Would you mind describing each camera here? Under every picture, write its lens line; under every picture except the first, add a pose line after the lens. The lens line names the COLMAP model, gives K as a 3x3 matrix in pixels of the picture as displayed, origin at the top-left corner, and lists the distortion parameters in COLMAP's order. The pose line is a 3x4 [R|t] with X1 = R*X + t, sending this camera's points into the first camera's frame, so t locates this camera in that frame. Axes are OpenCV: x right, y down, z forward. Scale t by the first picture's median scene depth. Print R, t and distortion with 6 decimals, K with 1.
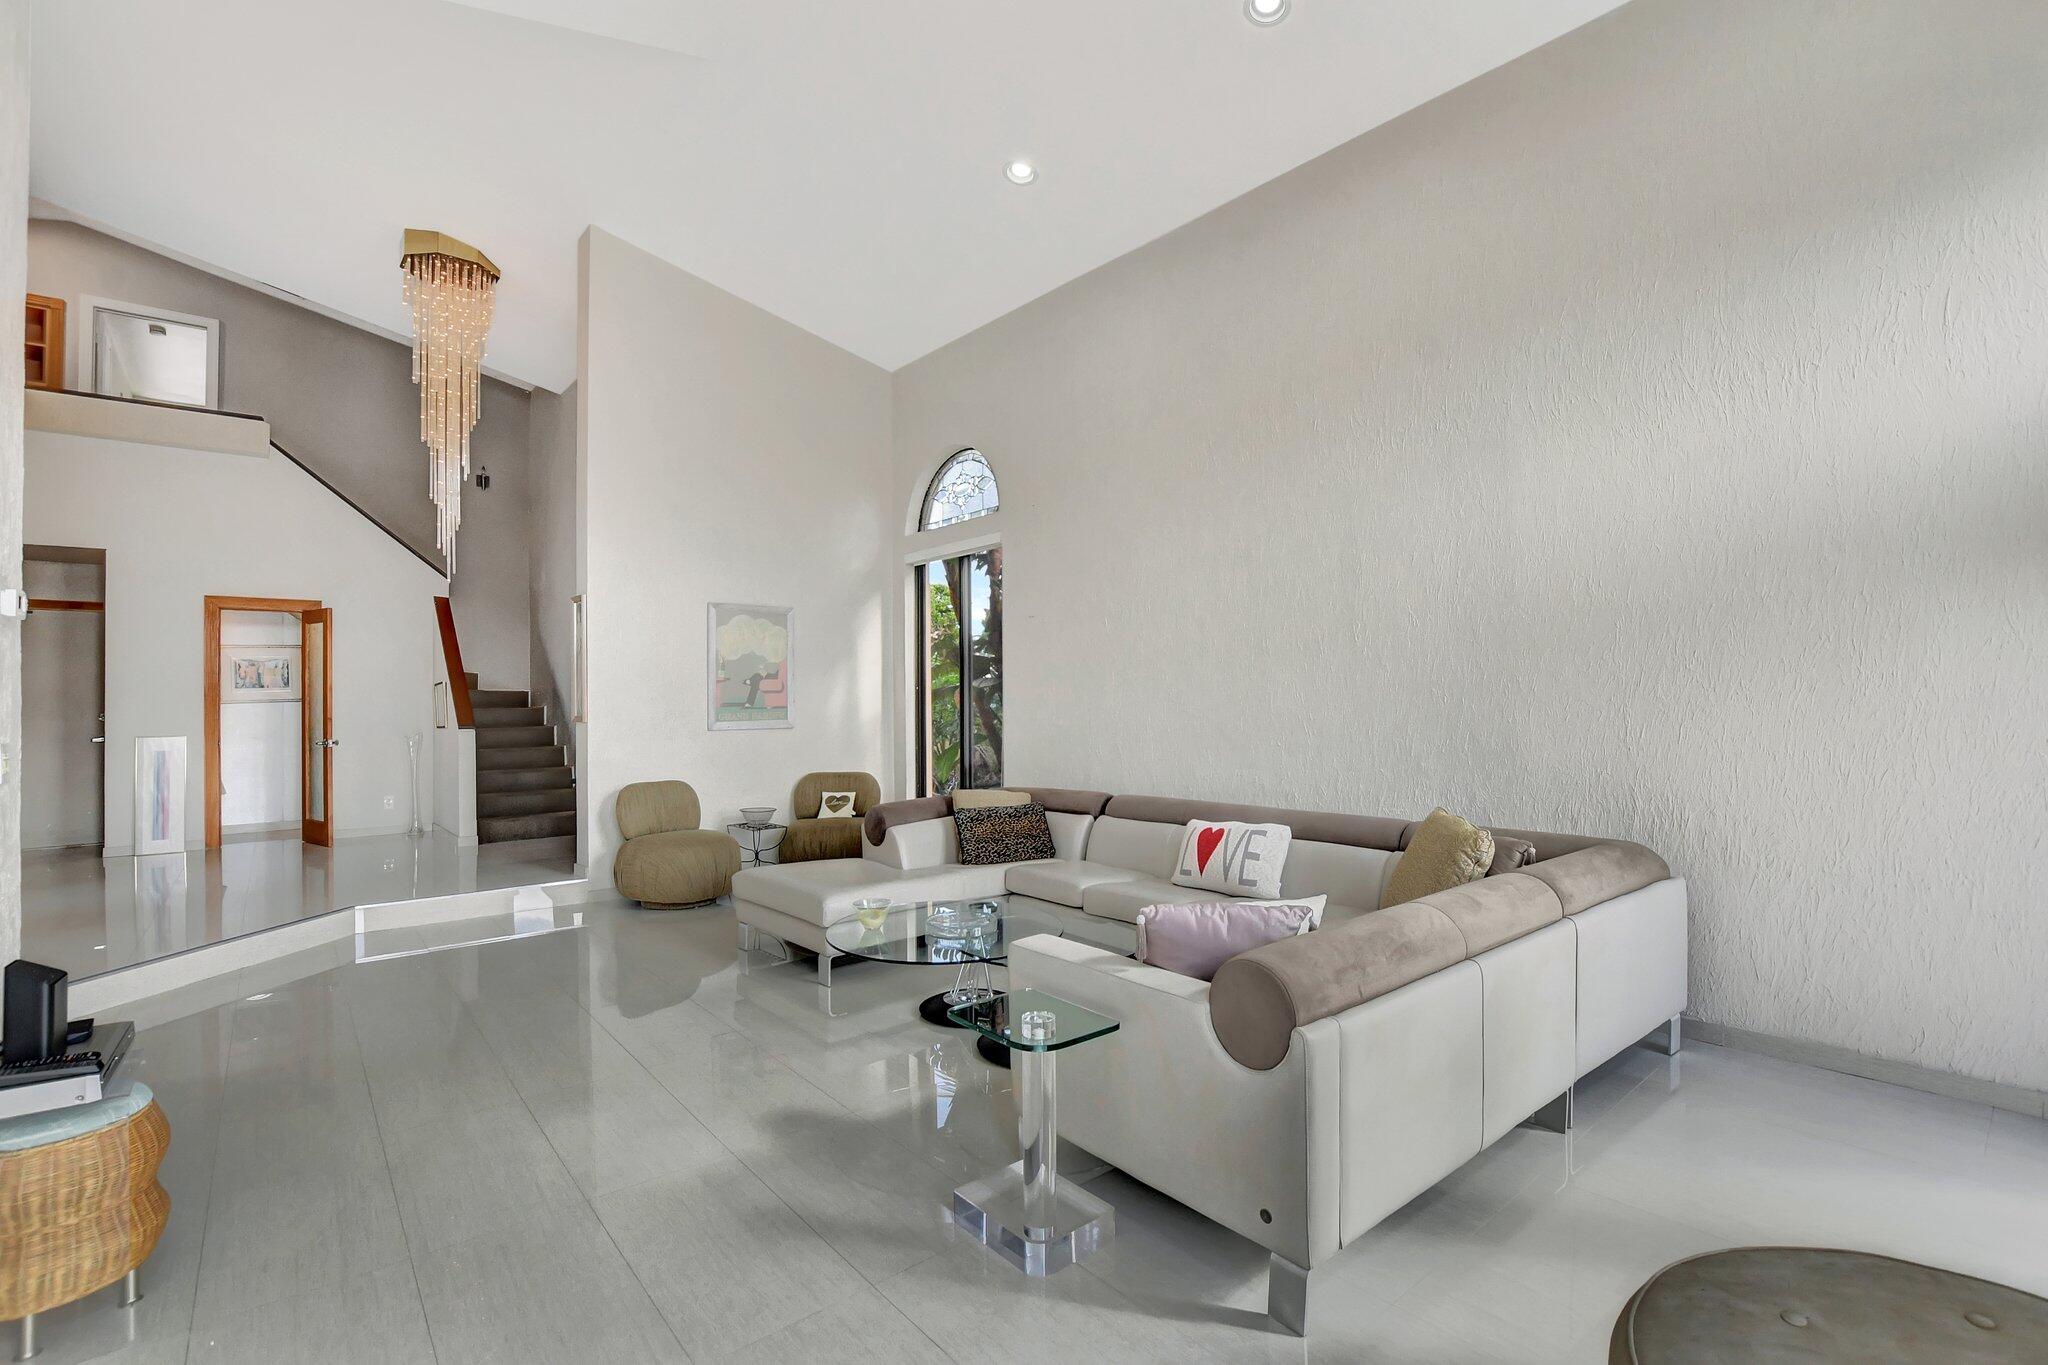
lens RADIAL K [[914.6, 0, 1014.4], [0, 914.6, 702.9], [0, 0, 1]] dist [-0.027594, -0.000028]
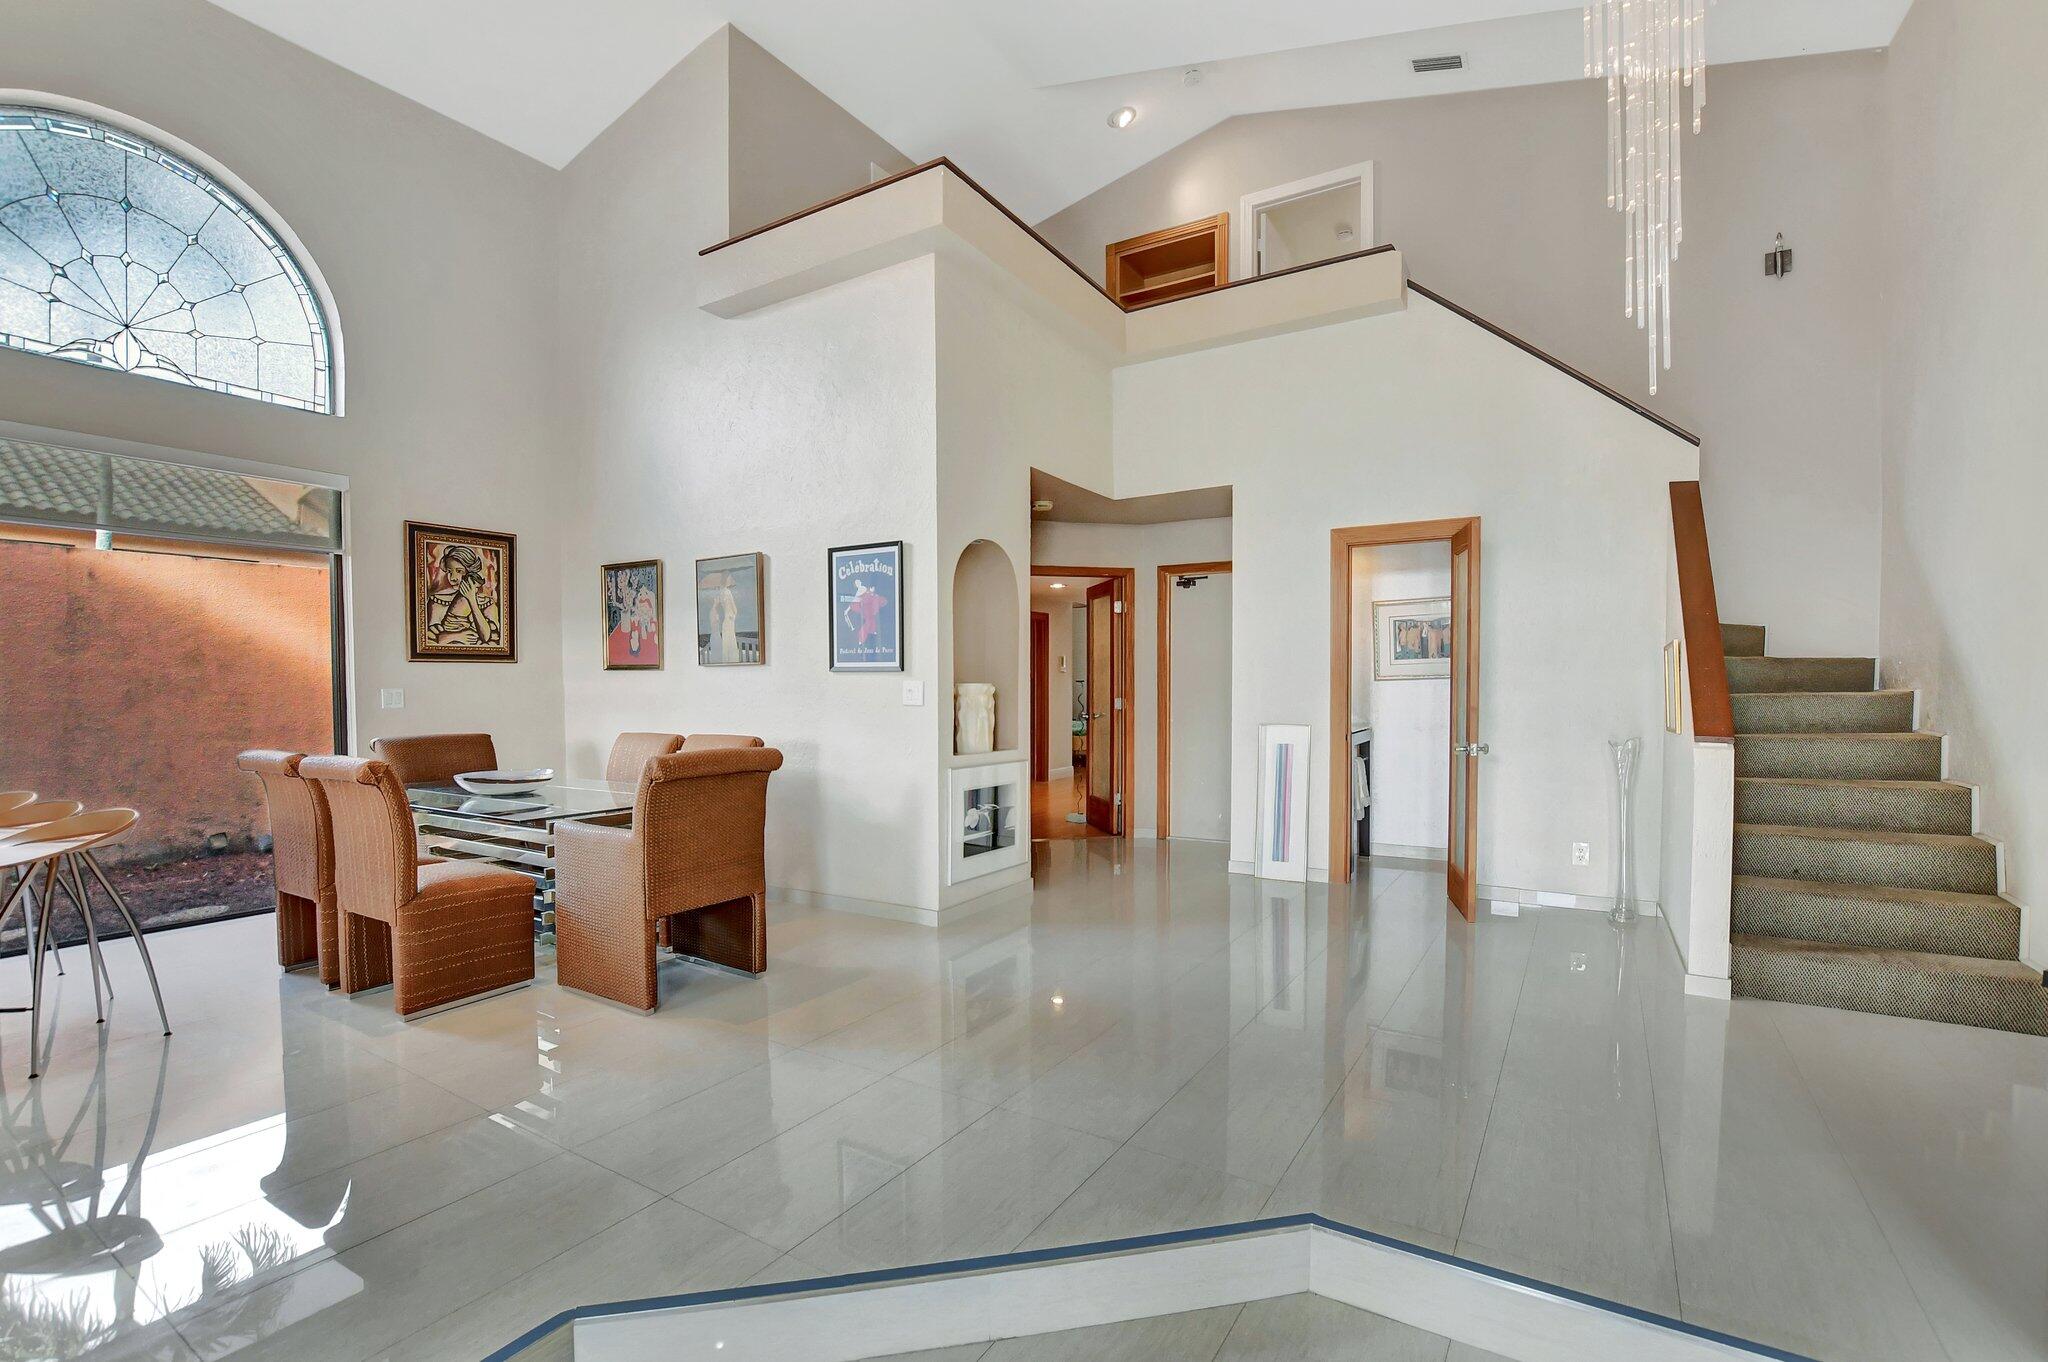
lens RADIAL K [[914.6, 0, 1014.4], [0, 914.6, 701.4], [0, 0, 1]] dist [-0.027594, -0.000028]
pose [[0.305438, 0.028016, -0.951800, -0.264078], [0.000183, 0.999565, 0.029481, -0.003944], [0.952212, -0.009178, 0.305300, 0.492858]]
